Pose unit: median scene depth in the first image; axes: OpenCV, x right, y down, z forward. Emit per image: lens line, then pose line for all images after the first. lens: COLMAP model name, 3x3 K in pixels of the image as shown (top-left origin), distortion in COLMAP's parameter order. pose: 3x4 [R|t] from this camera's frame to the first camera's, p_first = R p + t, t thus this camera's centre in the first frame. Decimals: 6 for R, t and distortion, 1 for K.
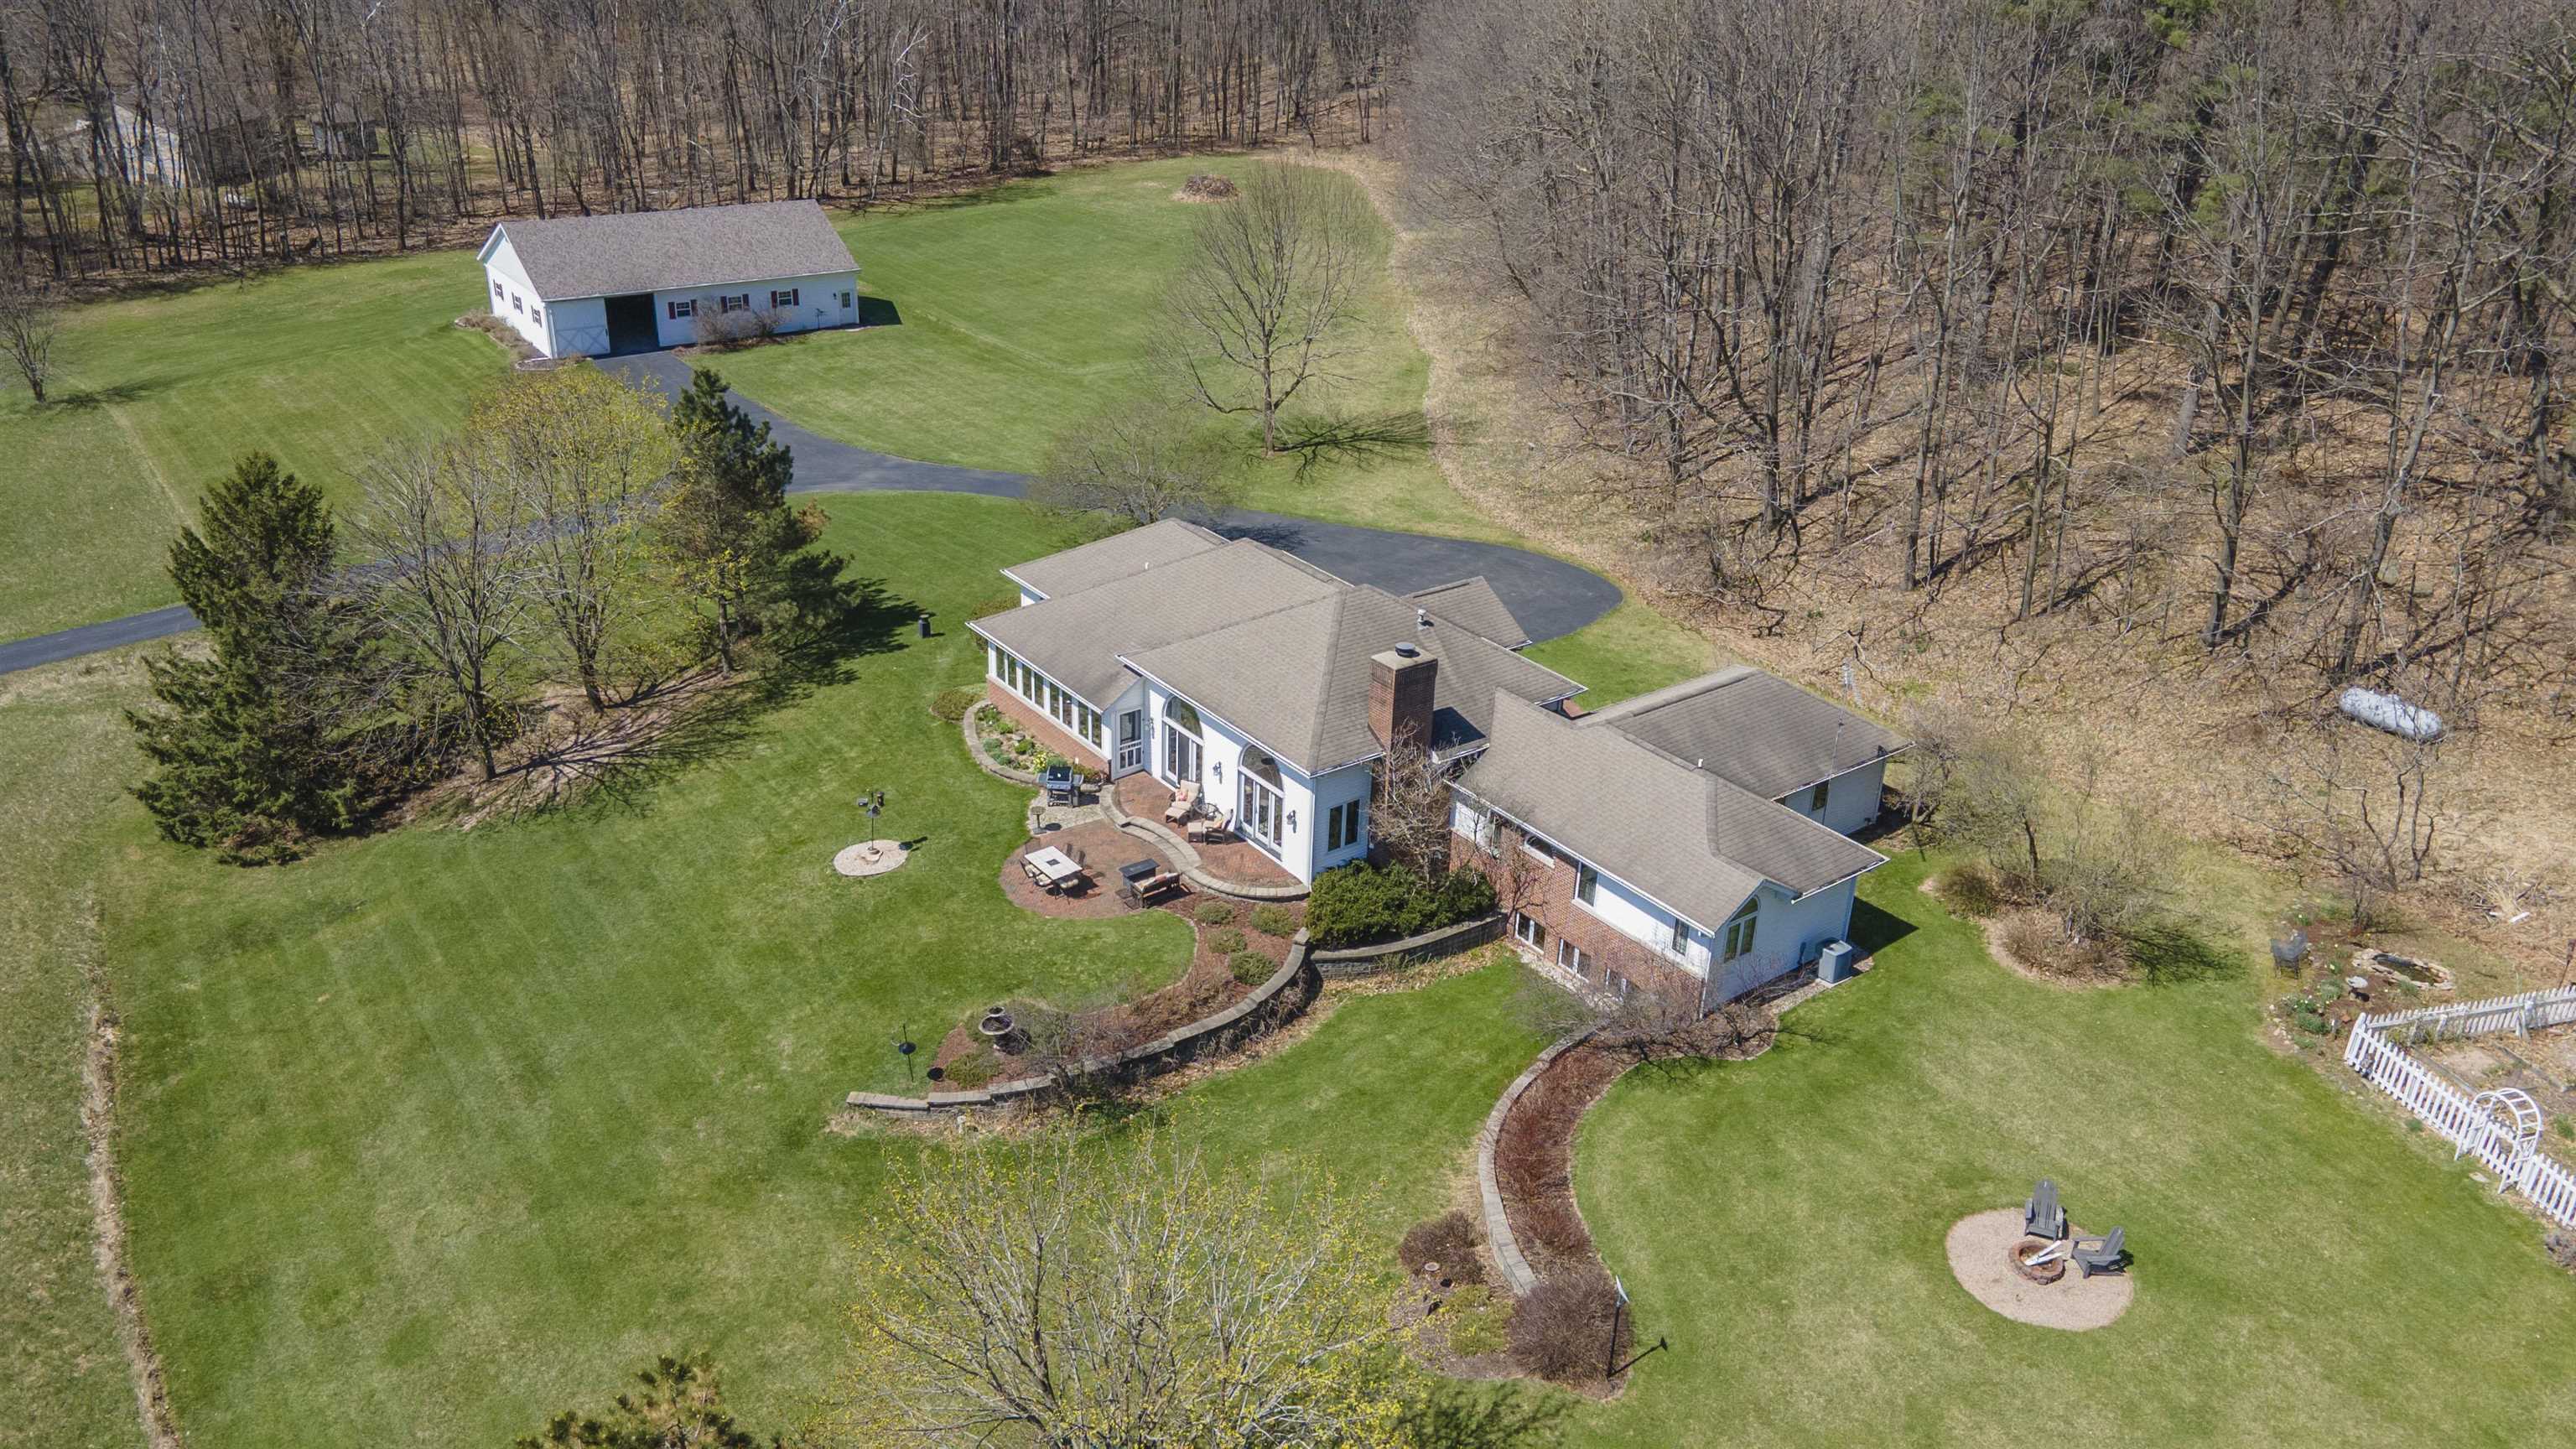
lens RADIAL K [[1893.6, 0, 1288.0], [0, 1893.6, 724.5], [0, 0, 1]] dist [0.025381, 0.046295]
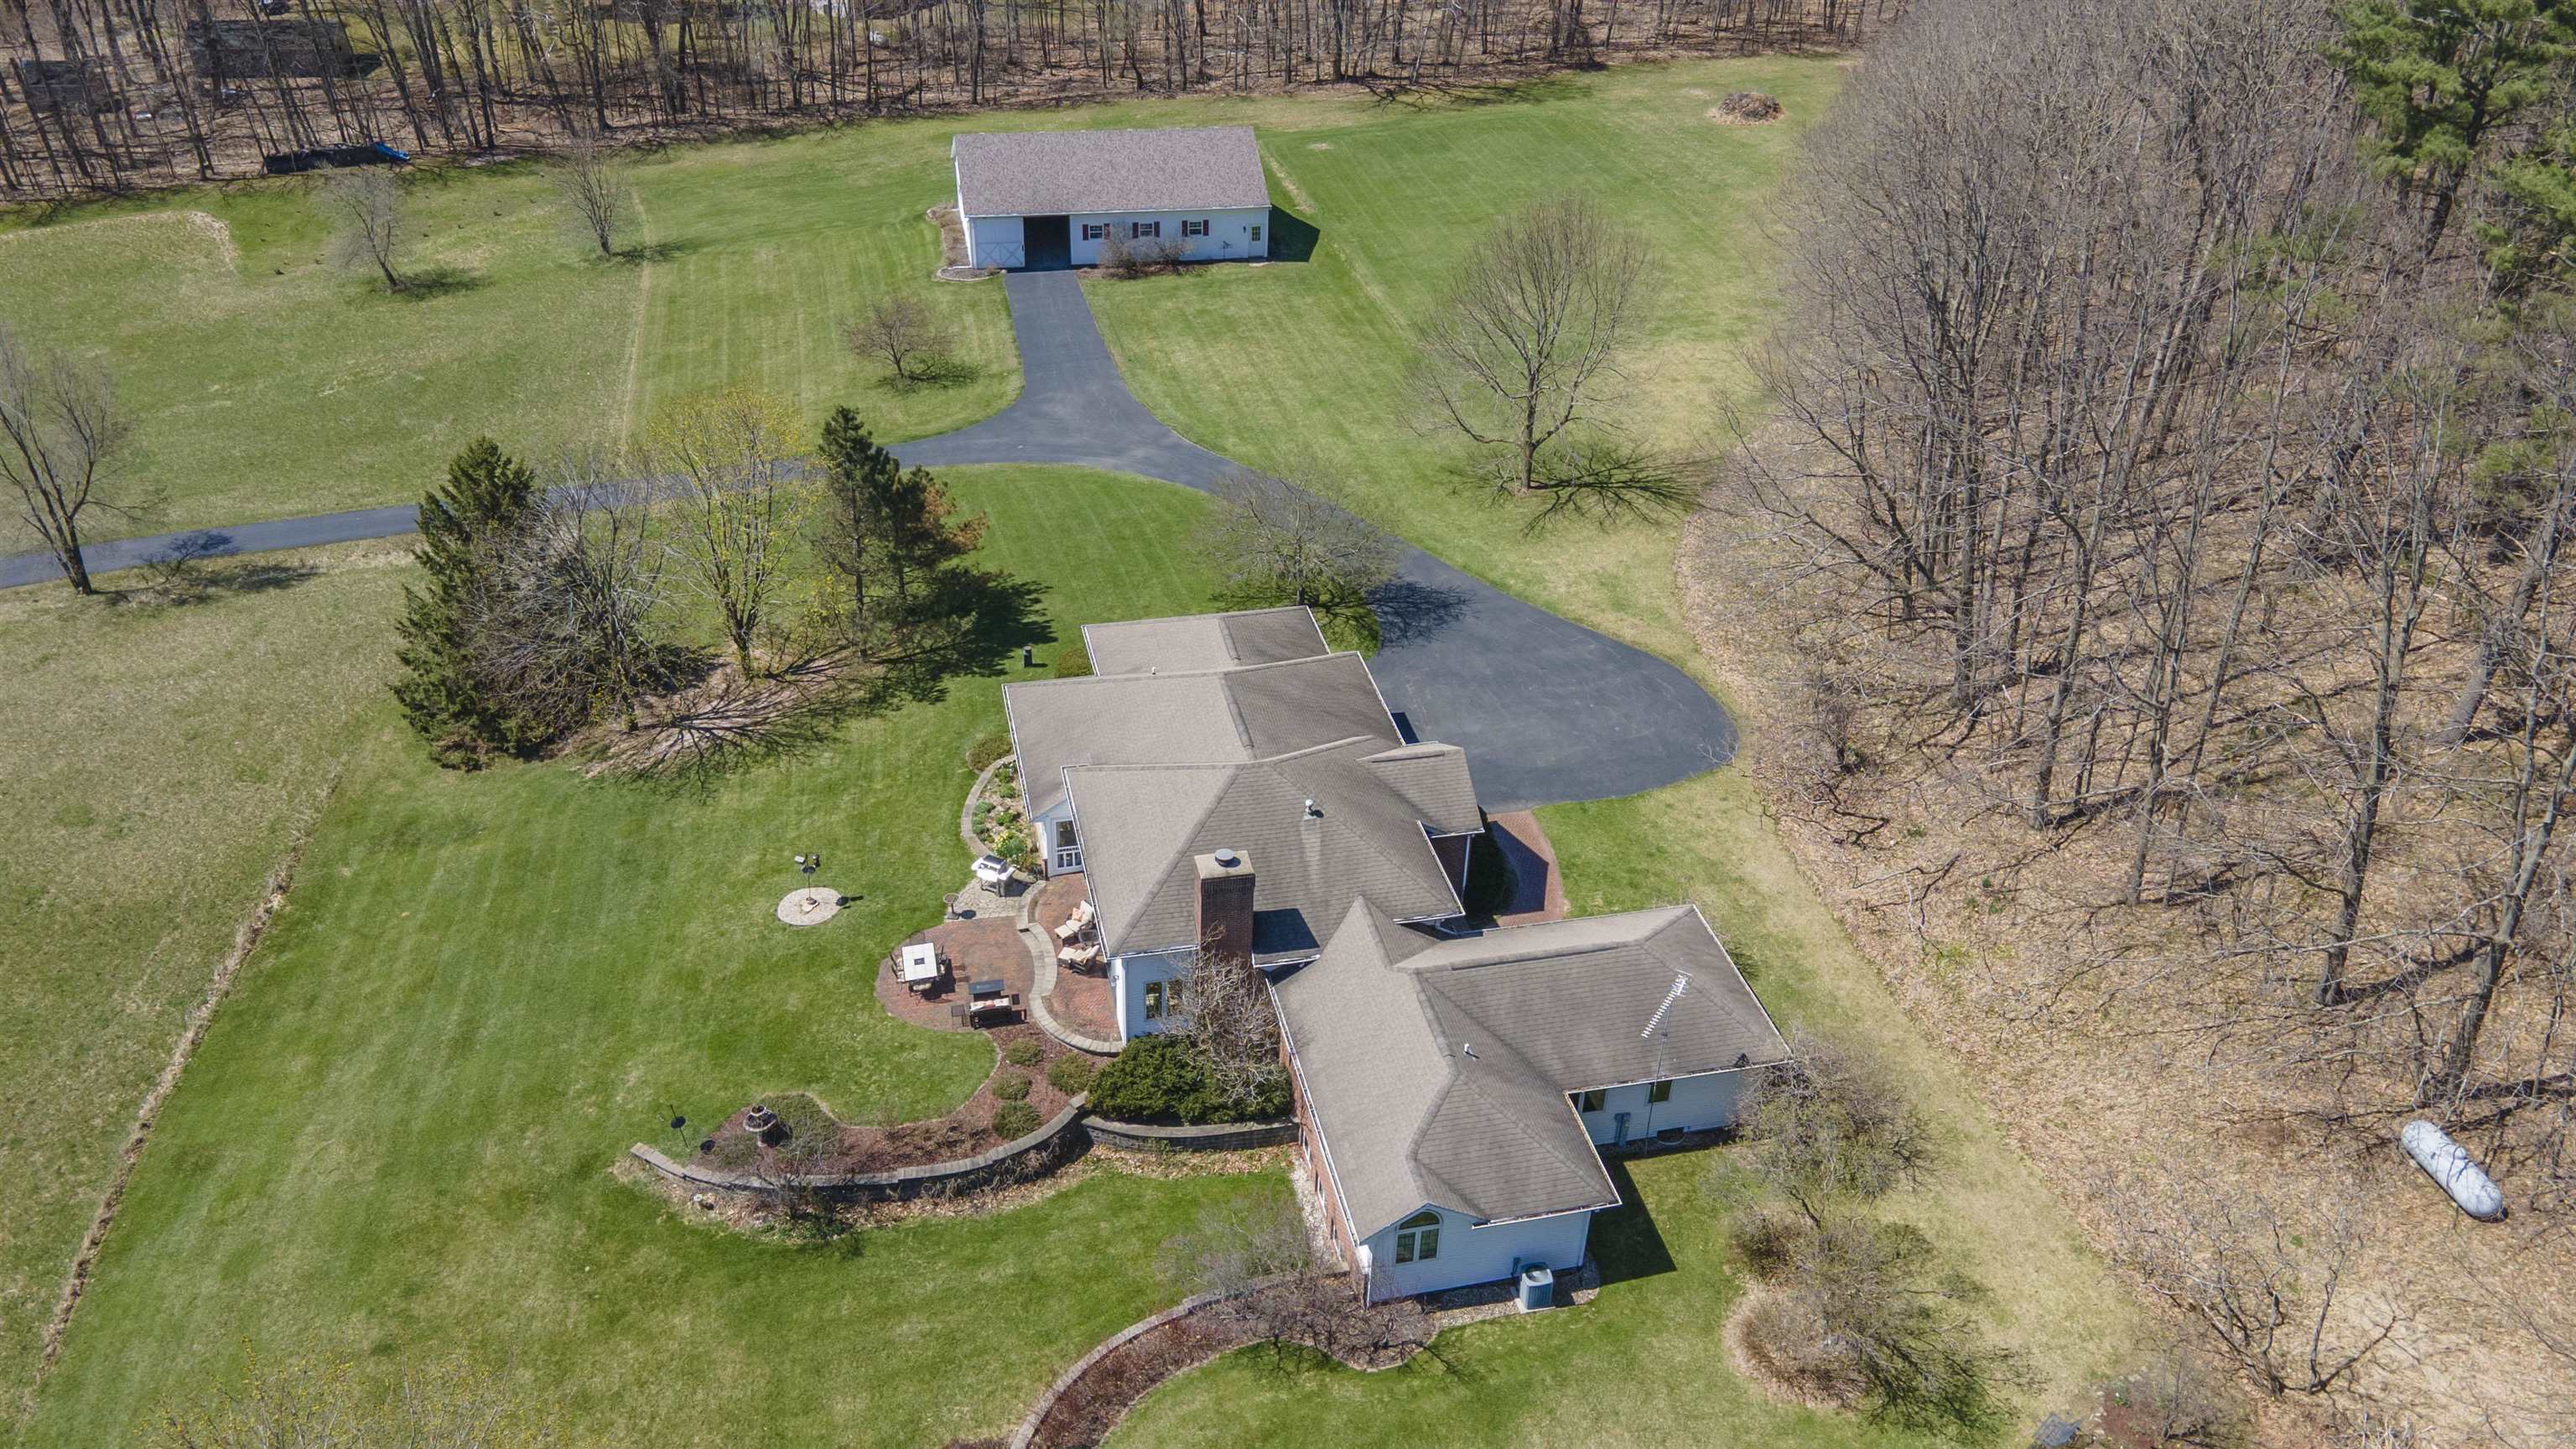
lens RADIAL K [[1893.6, 0, 1288.0], [0, 1893.6, 724.5], [0, 0, 1]] dist [0.025381, 0.046295]
pose [[0.913372, 0.216650, -0.344694, 0.396978], [-0.174253, 0.973216, 0.149958, -0.248540], [0.367950, -0.076903, 0.926660, 0.070426]]
